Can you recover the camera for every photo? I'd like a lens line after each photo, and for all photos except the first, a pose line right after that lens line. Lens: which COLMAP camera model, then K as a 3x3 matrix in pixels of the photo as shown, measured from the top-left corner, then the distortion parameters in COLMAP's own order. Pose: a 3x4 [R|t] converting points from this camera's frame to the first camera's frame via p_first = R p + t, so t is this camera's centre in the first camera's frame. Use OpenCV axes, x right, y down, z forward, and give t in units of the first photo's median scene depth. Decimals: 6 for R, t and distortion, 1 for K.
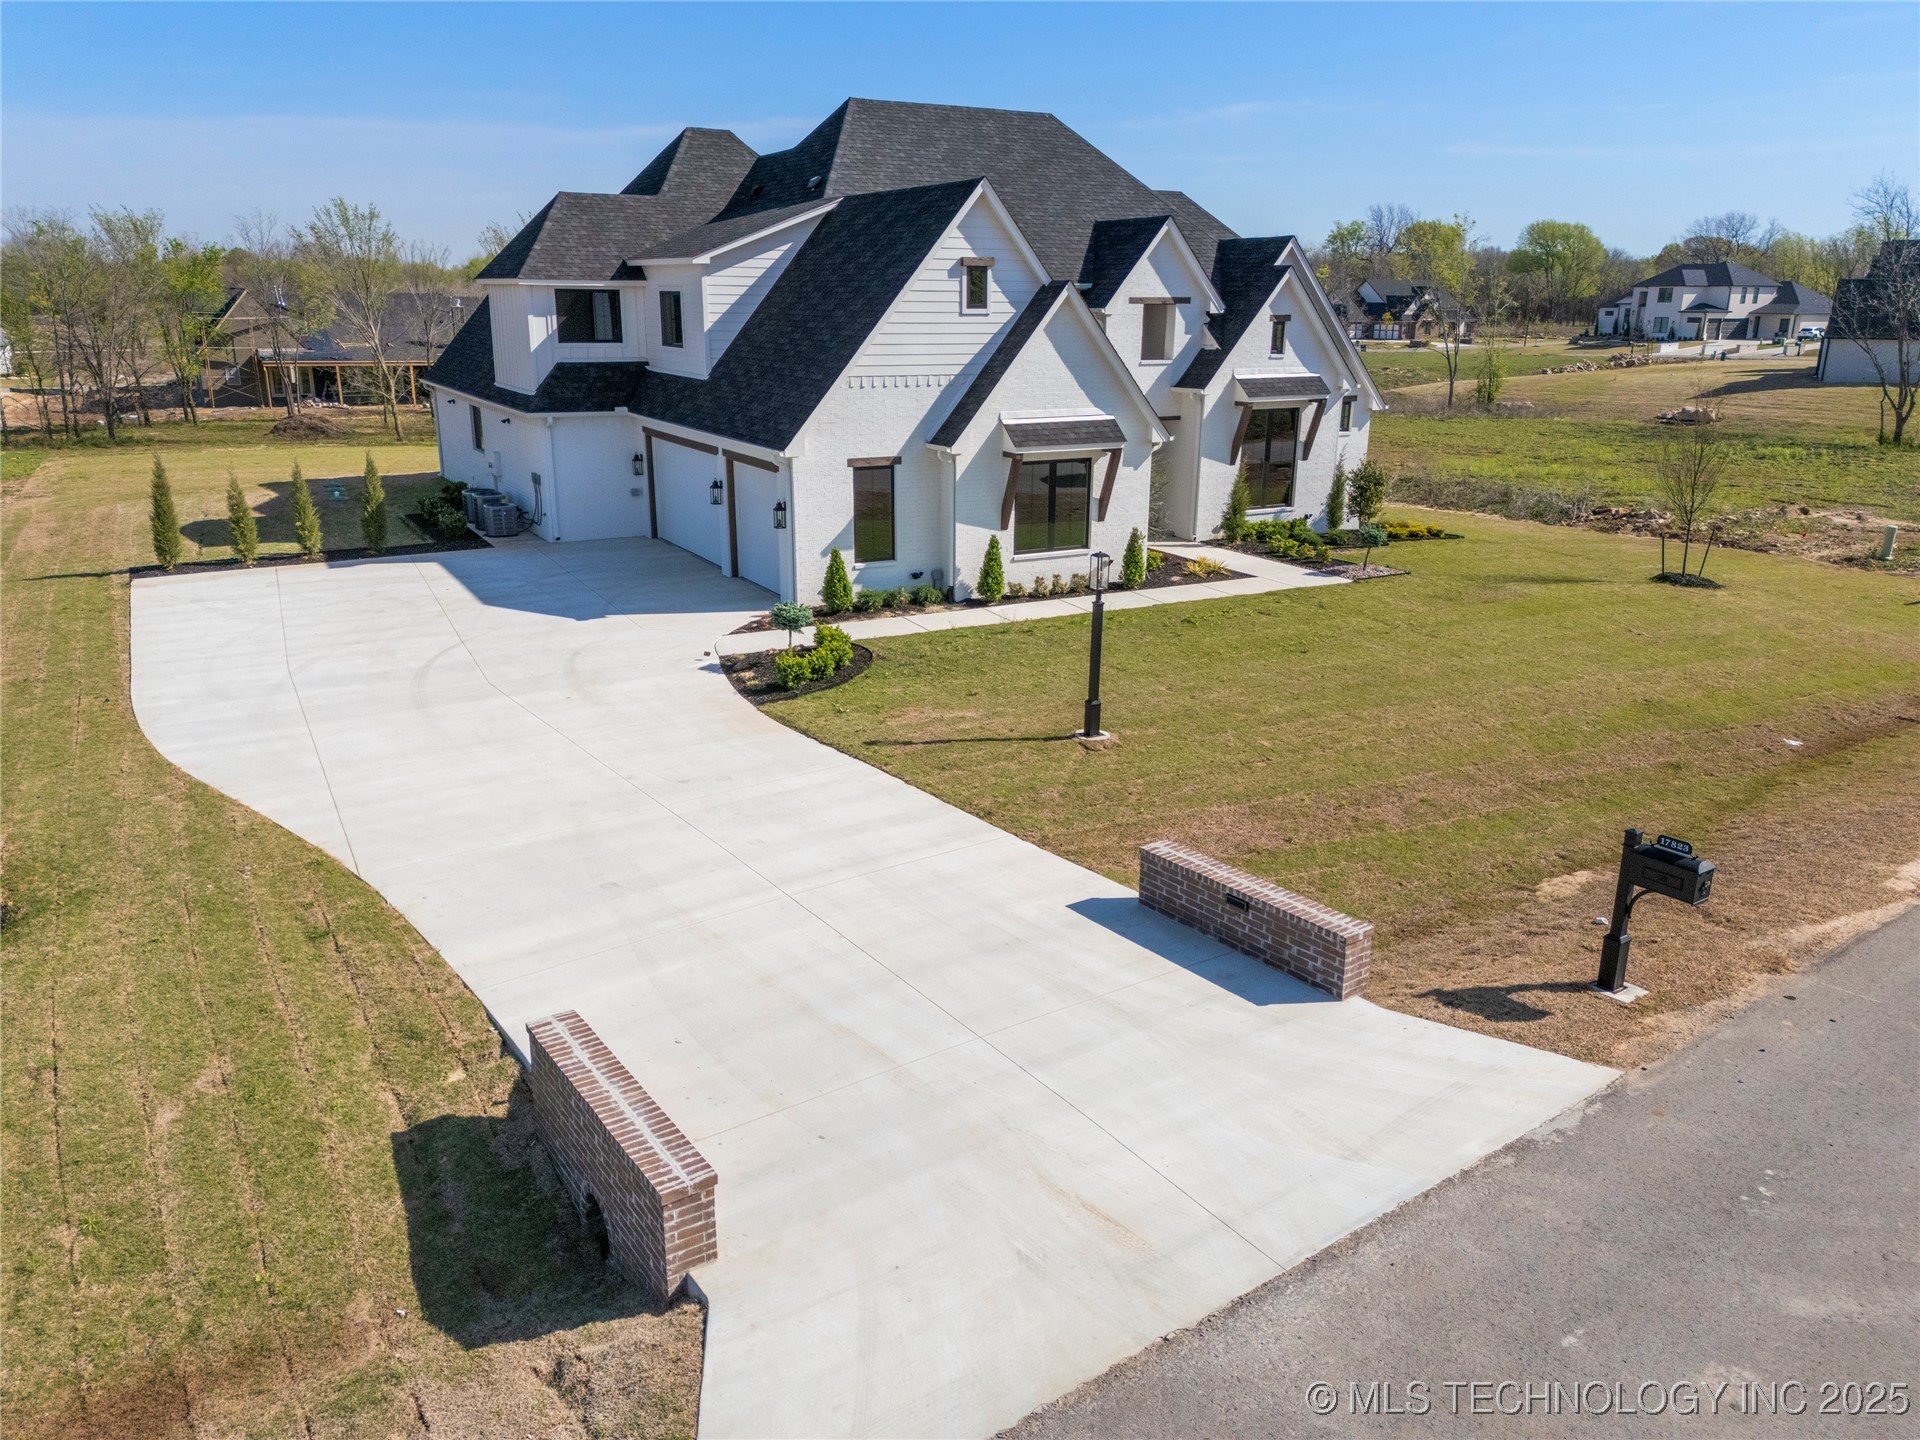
lens RADIAL K [[1391.7, 0, 960.0], [0, 1391.7, 720.0], [0, 0, 1]] dist [0.075998, -0.059175]
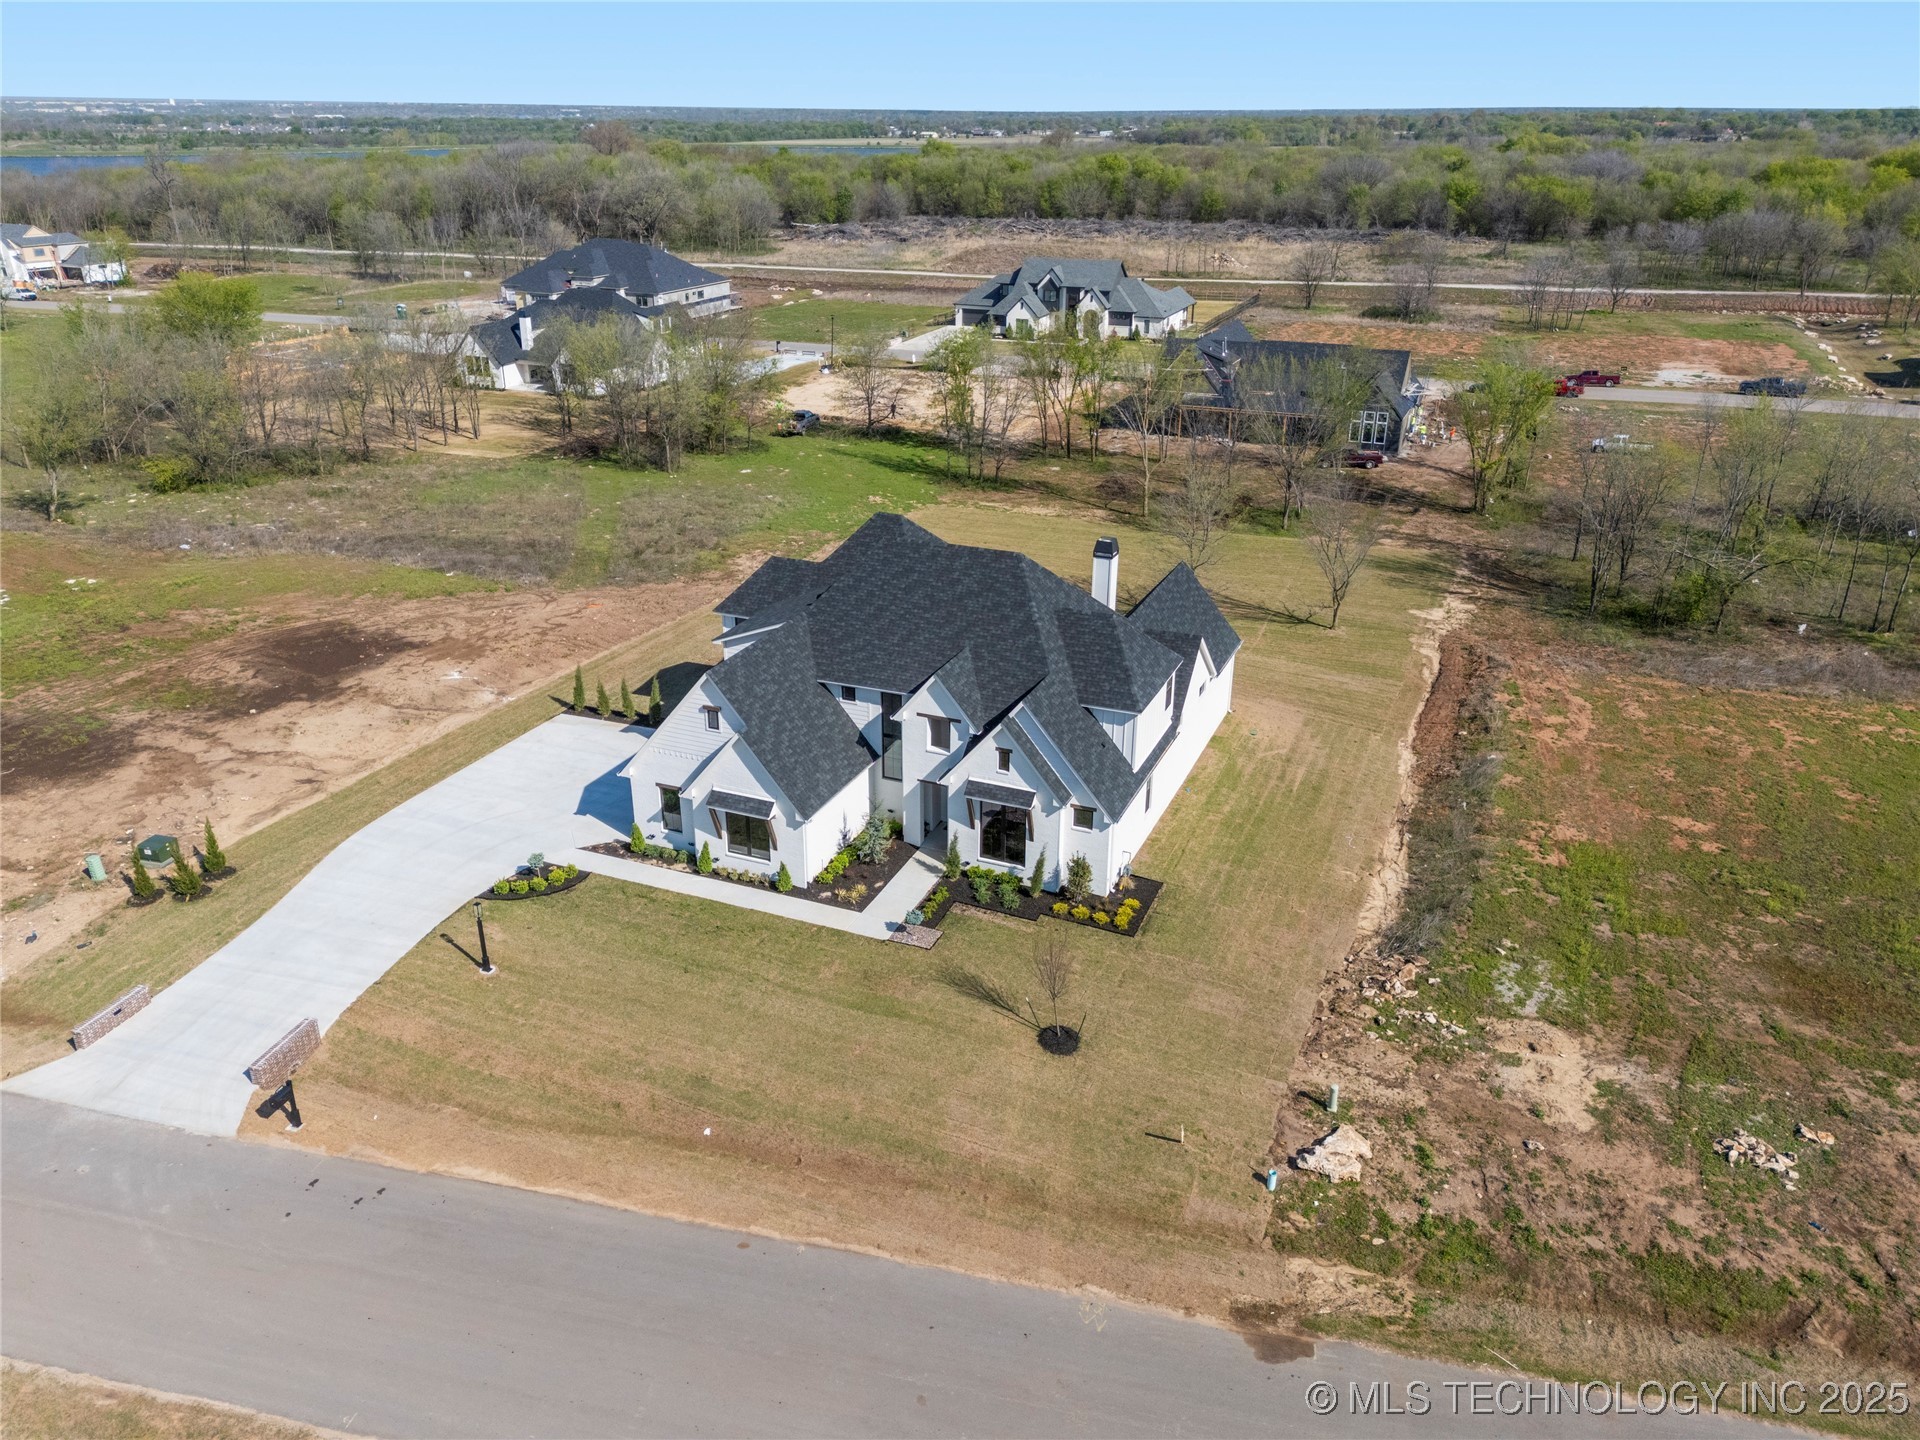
lens RADIAL K [[1391.7, 0, 960.0], [0, 1391.7, 720.0], [0, 0, 1]] dist [0.075998, -0.059175]
pose [[0.612993, 0.310856, -0.726367, 1.507550], [-0.229598, 0.949760, 0.212698, -0.742897], [0.755992, 0.036390, 0.653568, 0.019411]]
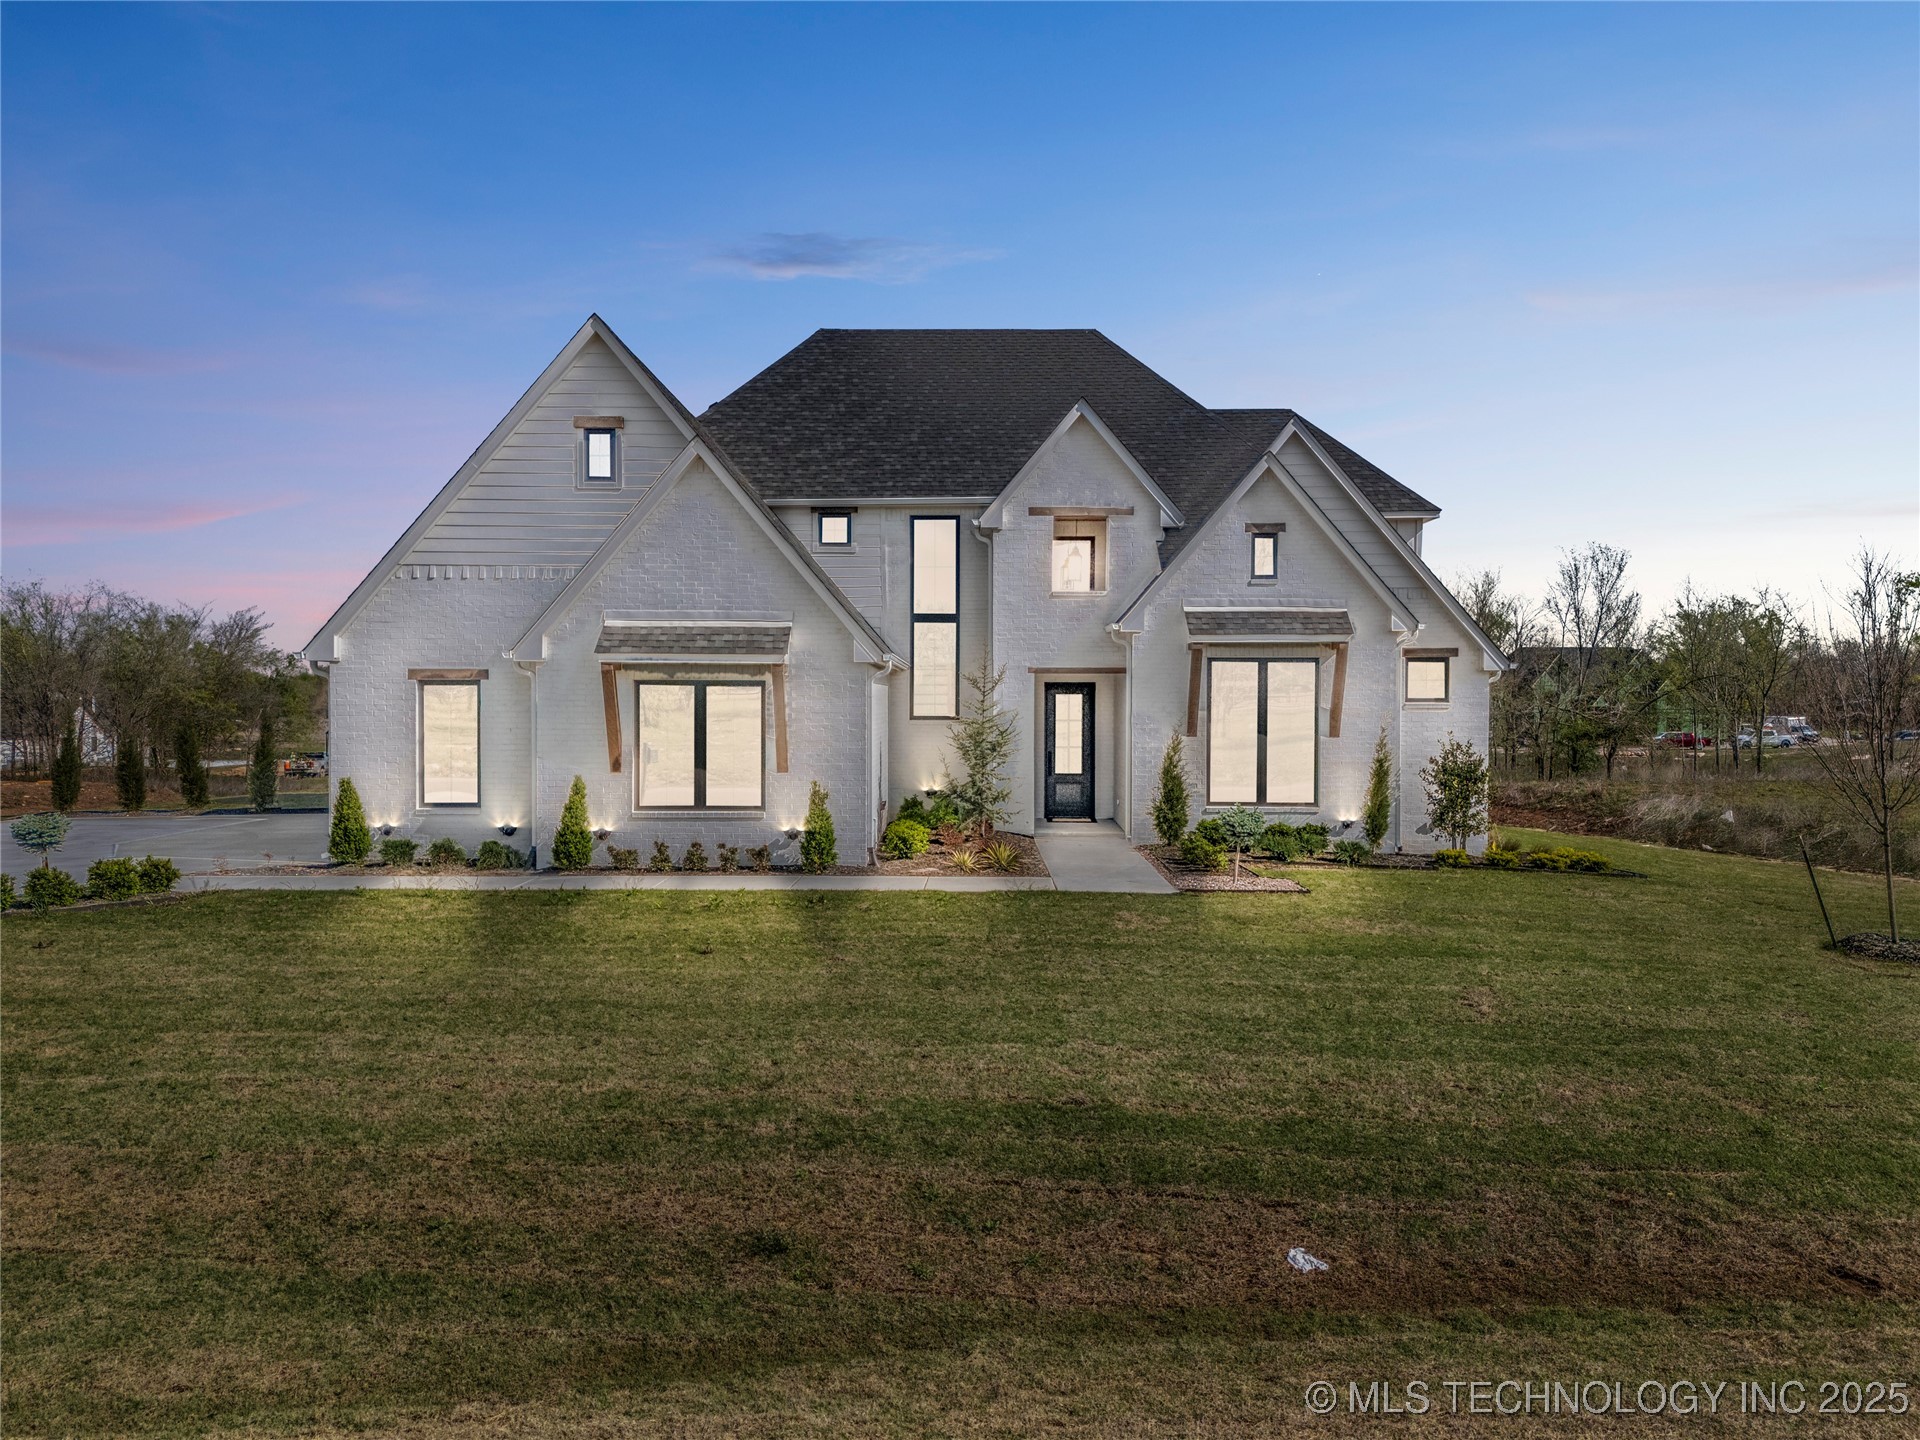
lens RADIAL K [[1391.7, 0, 960.0], [0, 1391.7, 720.0], [0, 0, 1]] dist [0.075998, -0.059175]
pose [[0.867876, -0.000551, -0.496781, 0.529534], [-0.140282, 0.959029, -0.246137, -0.011846], [0.476564, 0.283306, 0.832241, 0.477996]]
